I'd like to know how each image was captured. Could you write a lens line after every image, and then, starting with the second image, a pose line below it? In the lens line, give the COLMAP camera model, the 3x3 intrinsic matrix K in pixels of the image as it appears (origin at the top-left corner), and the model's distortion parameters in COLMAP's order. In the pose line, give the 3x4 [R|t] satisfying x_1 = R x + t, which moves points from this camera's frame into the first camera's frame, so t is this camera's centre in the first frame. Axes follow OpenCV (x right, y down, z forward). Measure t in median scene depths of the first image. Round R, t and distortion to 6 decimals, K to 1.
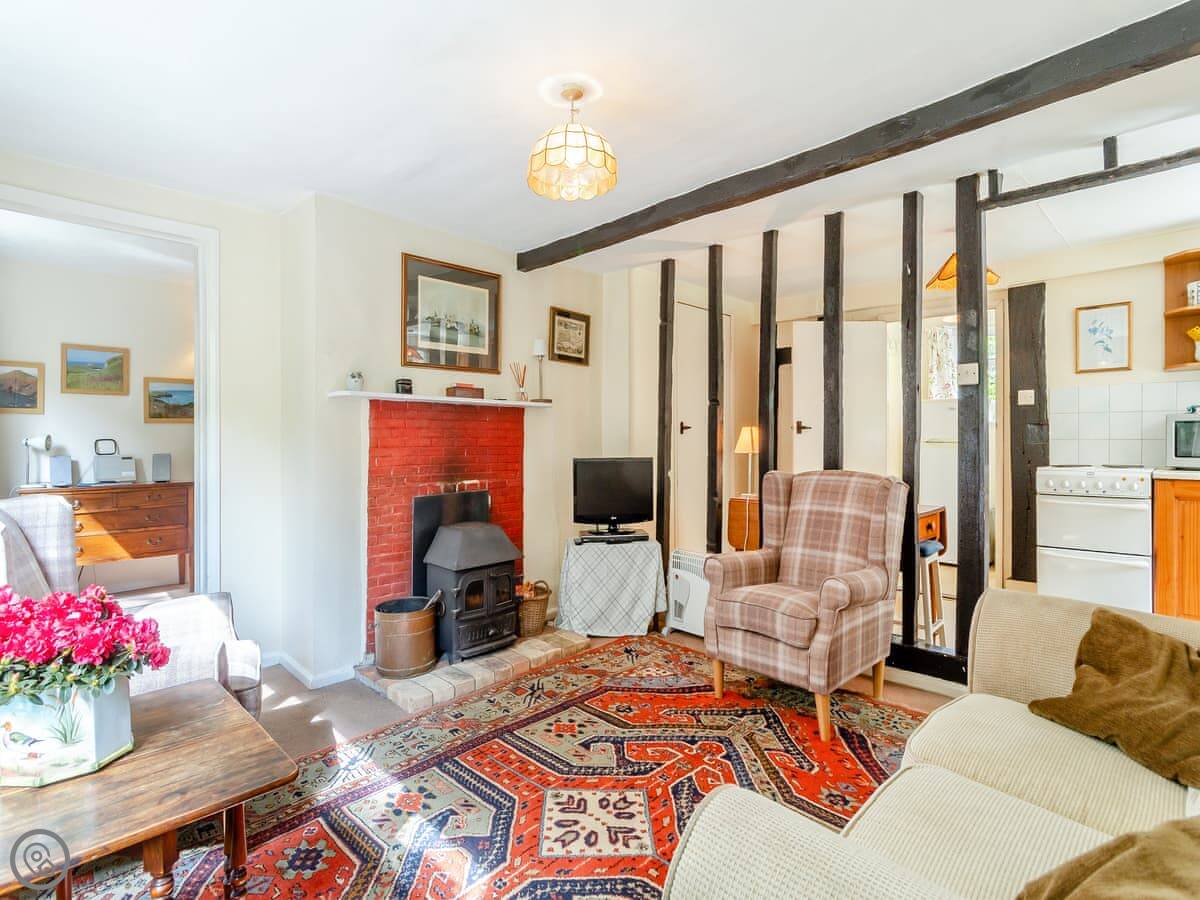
lens RADIAL K [[600.0, 0, 600.2], [0, 600.0, 438.9], [0, 0, 1]] dist [-0.002445, -0.000302]
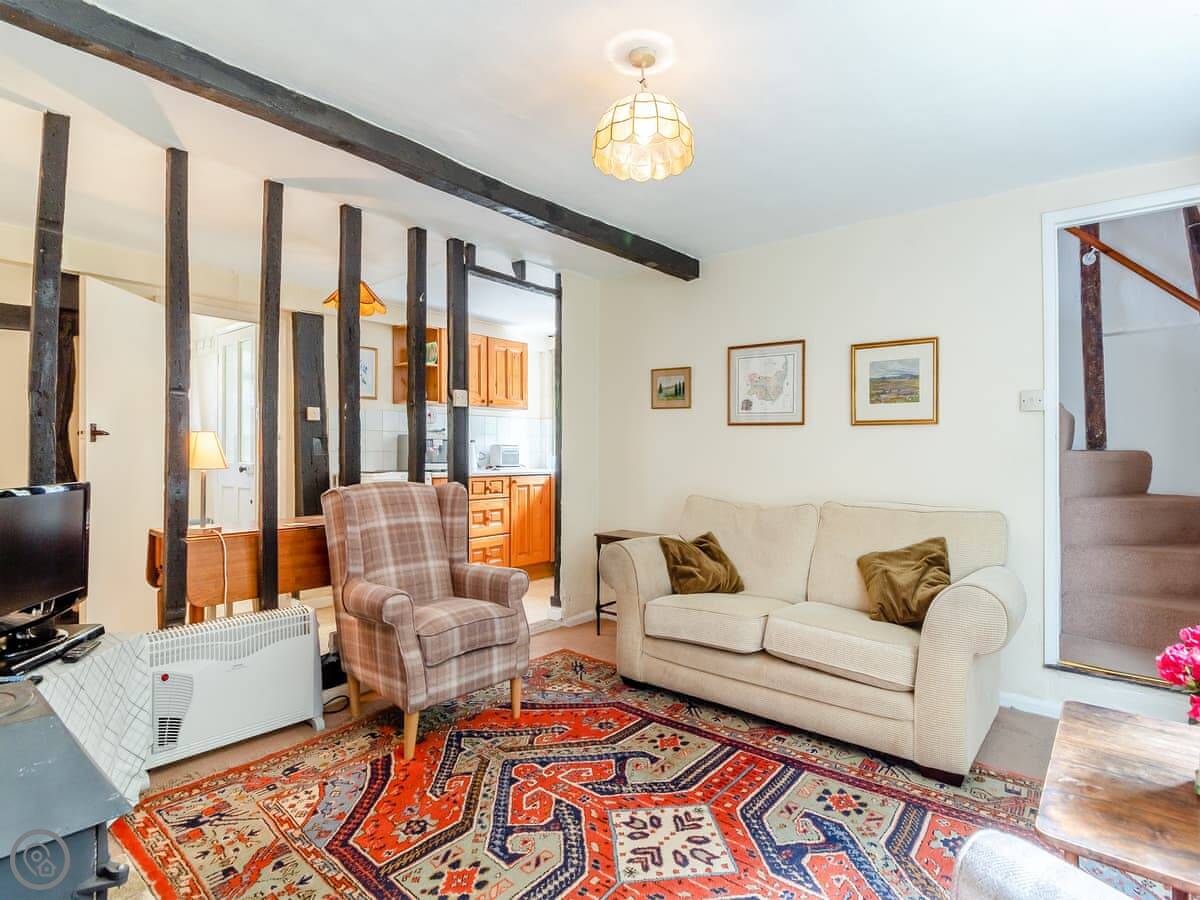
lens RADIAL K [[613.1, 0, 588.4], [0, 613.1, 449.2], [0, 0, 1]] dist [-0.001067, -0.000180]
pose [[-0.066739, 0.006095, 0.997752, -0.618178], [-0.000512, 0.999981, -0.006143, 0.005649], [-0.997770, -0.000921, -0.066735, 0.743786]]
